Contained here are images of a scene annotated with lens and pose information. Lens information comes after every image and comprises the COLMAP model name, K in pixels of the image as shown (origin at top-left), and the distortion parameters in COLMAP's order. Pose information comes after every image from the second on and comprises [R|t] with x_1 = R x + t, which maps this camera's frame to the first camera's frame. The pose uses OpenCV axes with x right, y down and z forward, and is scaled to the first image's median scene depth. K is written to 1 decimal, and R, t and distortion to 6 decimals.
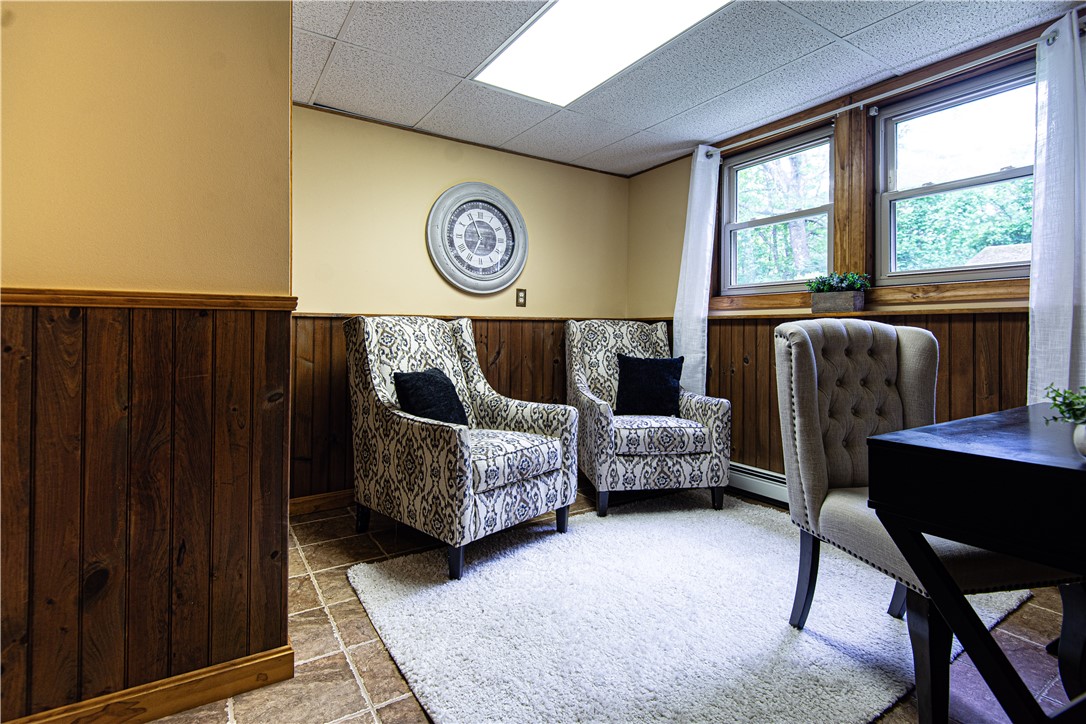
lens RADIAL K [[519.7, 0, 540.7], [0, 519.7, 322.9], [0, 0, 1]] dist [0.032790, -0.000580]
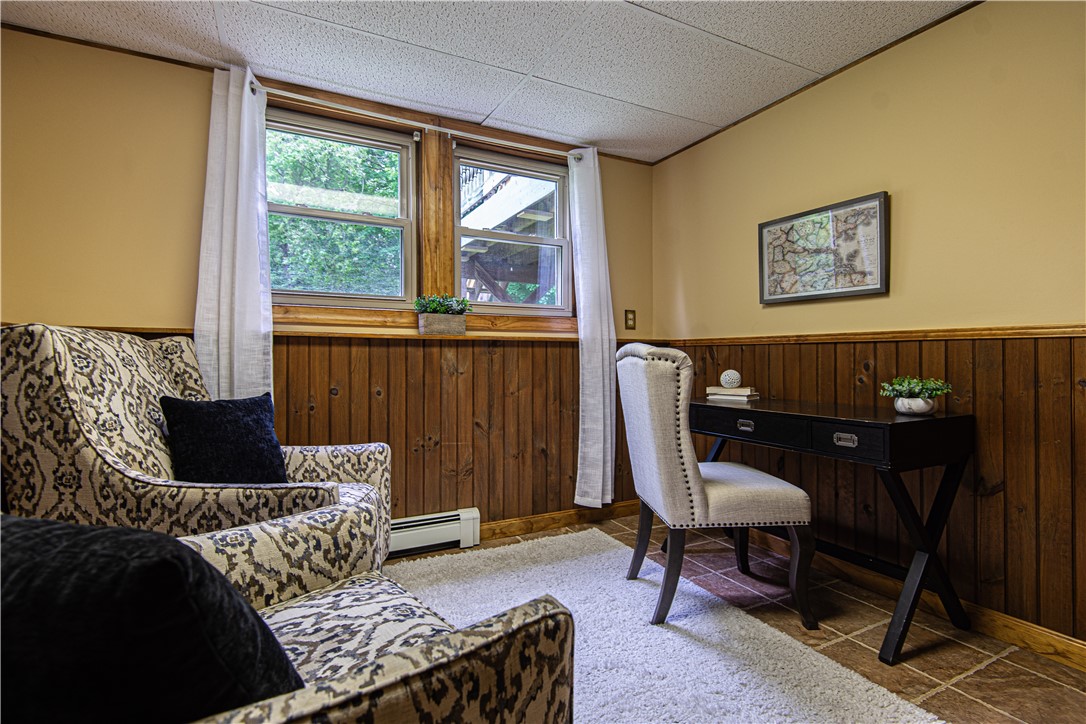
lens RADIAL K [[519.2, 0, 543.0], [0, 519.2, 362.0], [0, 0, 1]] dist [0.002095, 0.000078]
pose [[0.110811, -0.013013, 0.993756, -0.380042], [-0.018921, 0.999705, 0.015201, 0.012664], [-0.993661, -0.020488, 0.110532, 0.699000]]
